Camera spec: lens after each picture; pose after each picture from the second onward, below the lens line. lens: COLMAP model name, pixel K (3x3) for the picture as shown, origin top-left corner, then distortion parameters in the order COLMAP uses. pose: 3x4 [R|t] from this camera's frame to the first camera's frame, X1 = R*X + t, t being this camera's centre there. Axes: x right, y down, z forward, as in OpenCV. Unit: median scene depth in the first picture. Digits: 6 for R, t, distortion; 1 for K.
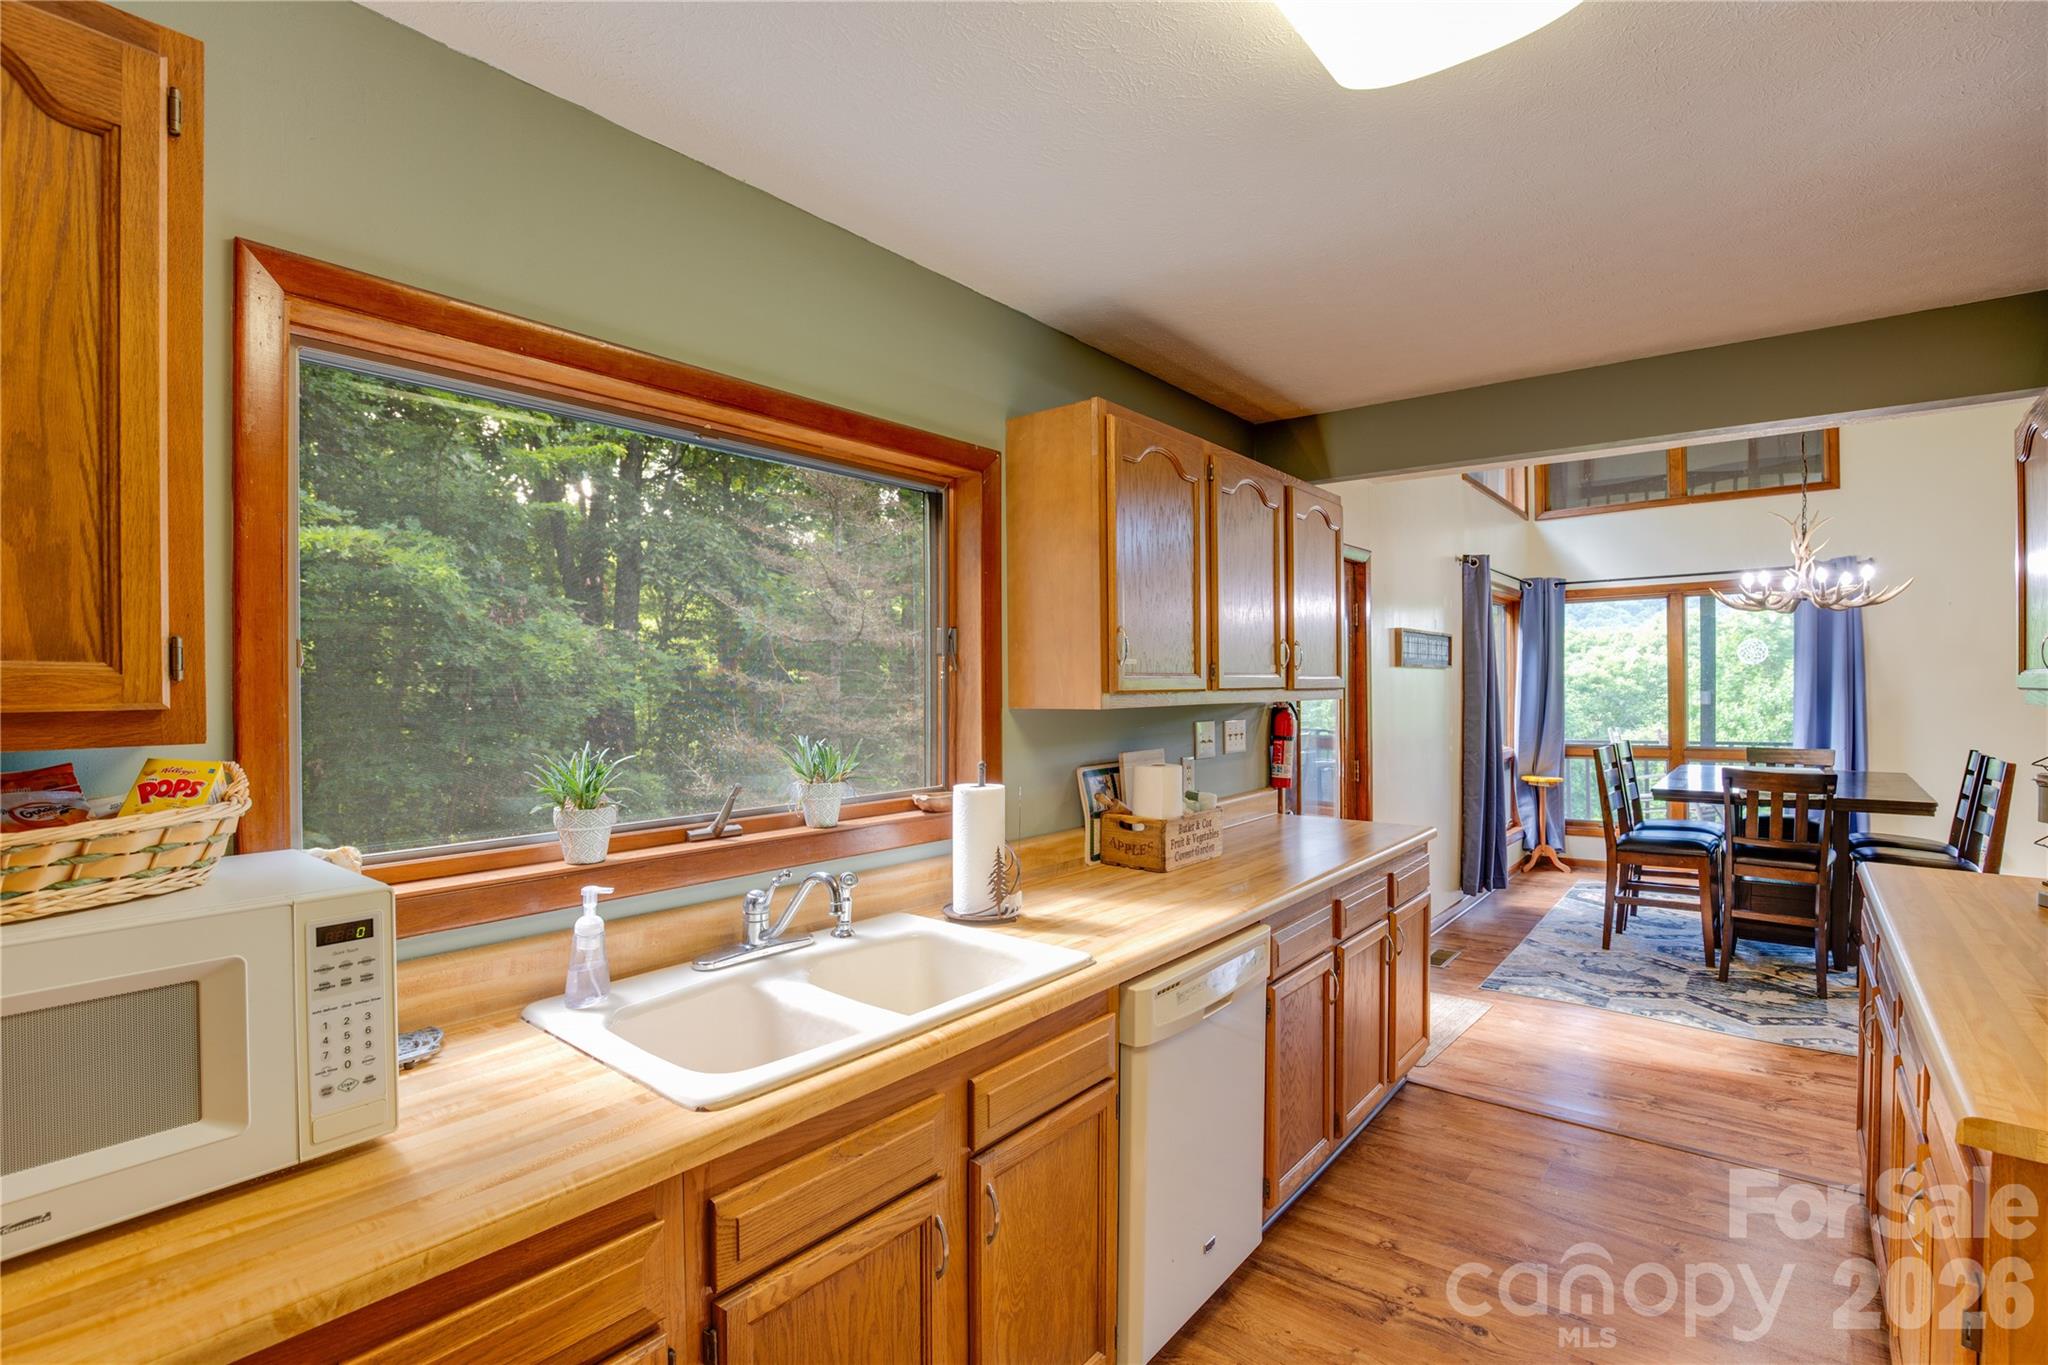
lens RADIAL K [[951.4, 0, 1031.9], [0, 951.4, 695.1], [0, 0, 1]] dist [-0.033365, 0.000189]
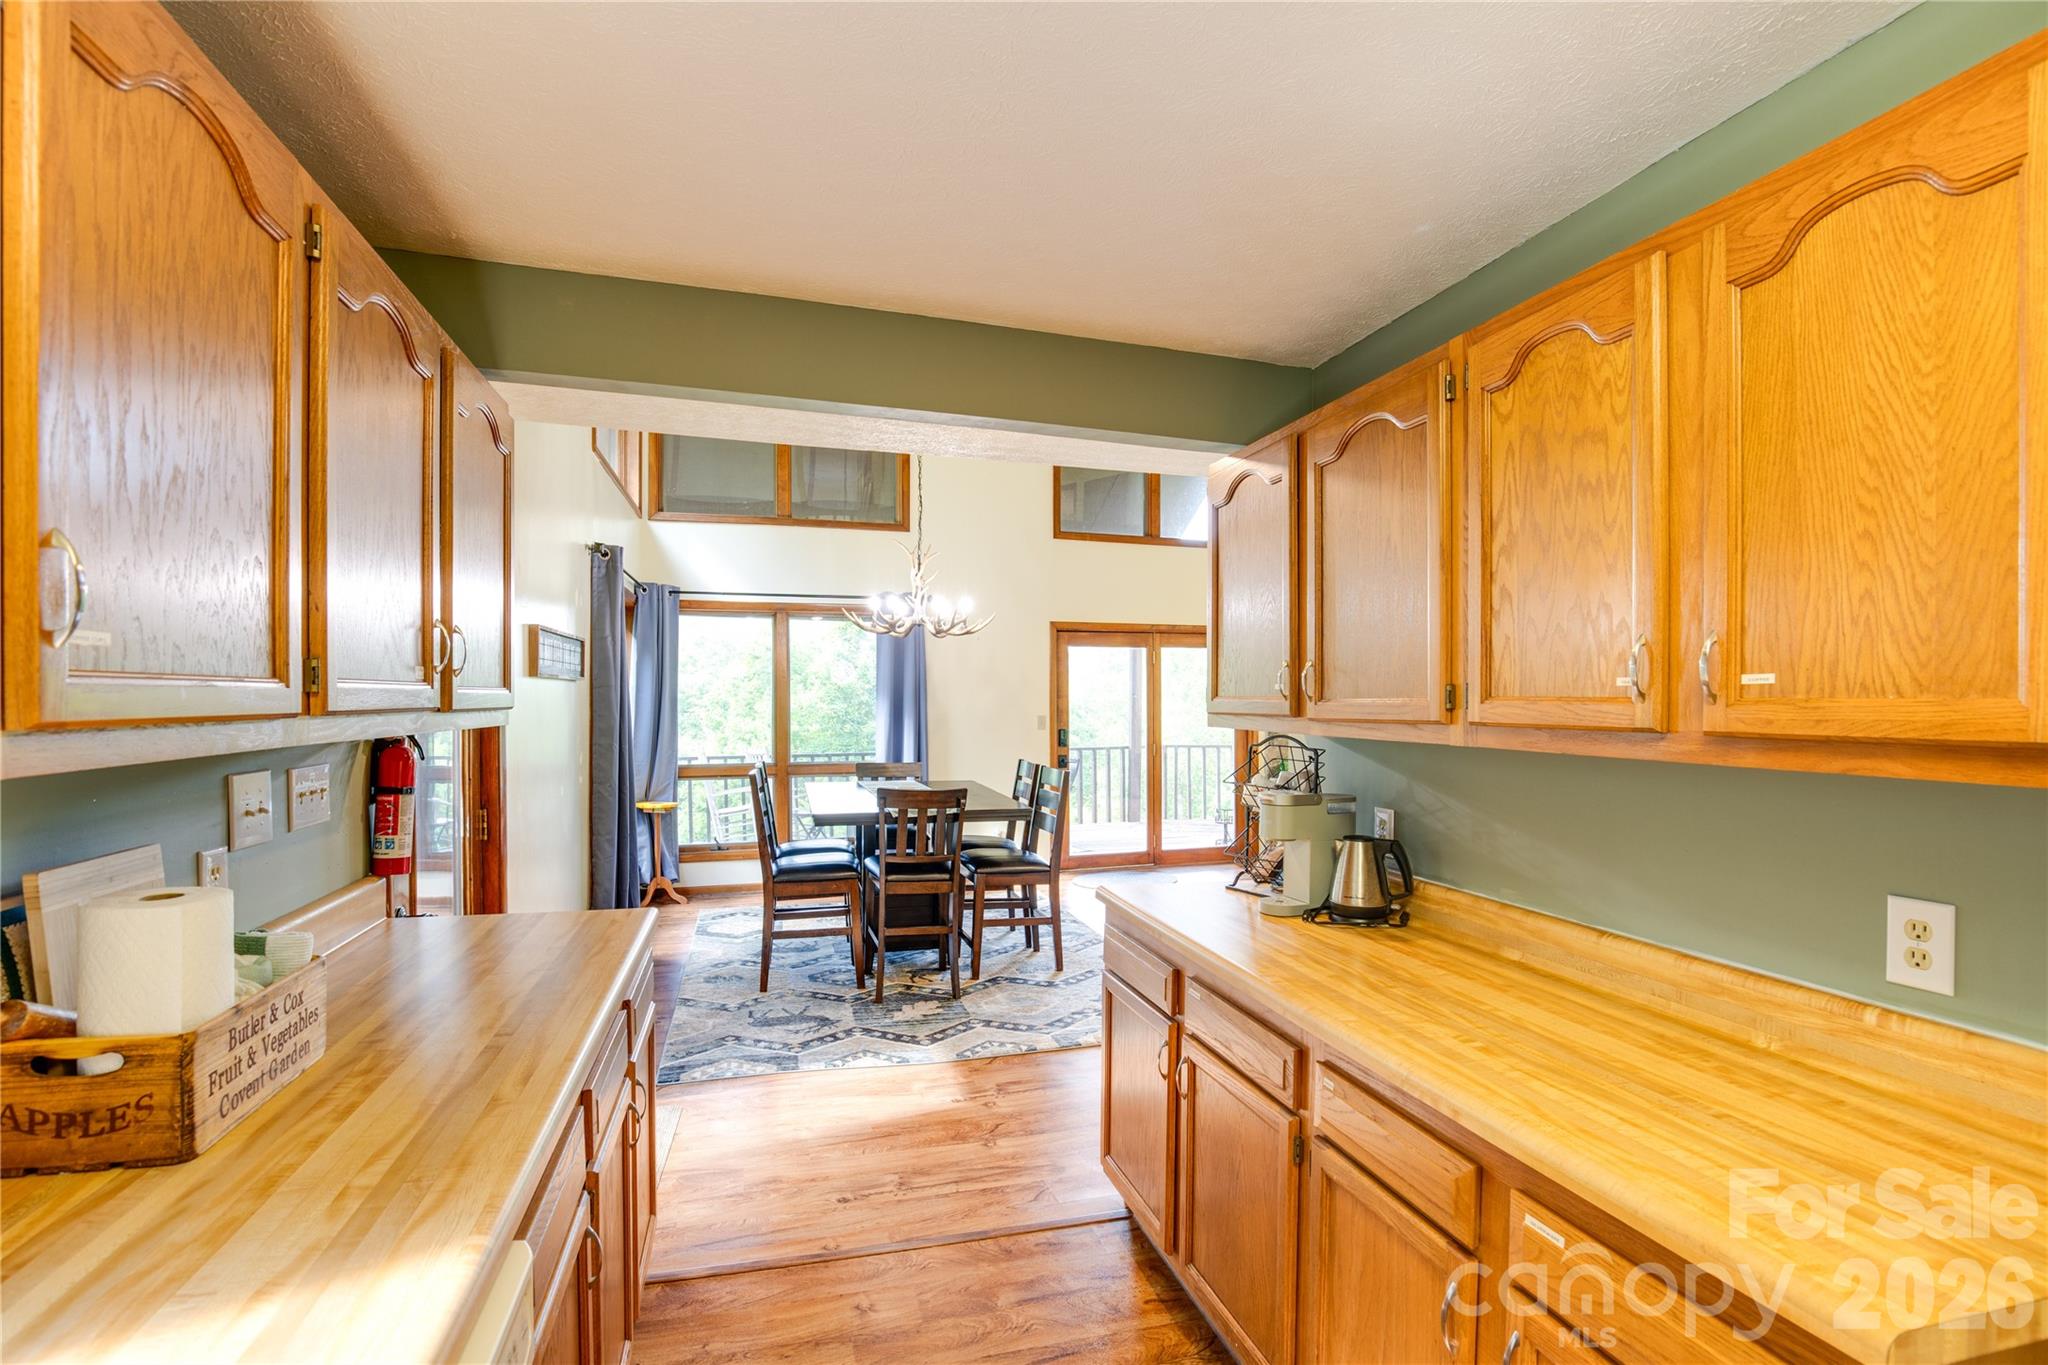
lens RADIAL K [[940.5, 0, 1025.5], [0, 940.5, 713.4], [0, 0, 1]] dist [-0.018472, 0.000755]
pose [[0.578373, -0.000604, 0.815772, 0.014225], [-0.003603, 0.999988, 0.003295, -0.005751], [-0.815765, -0.004845, 0.578364, 0.300336]]
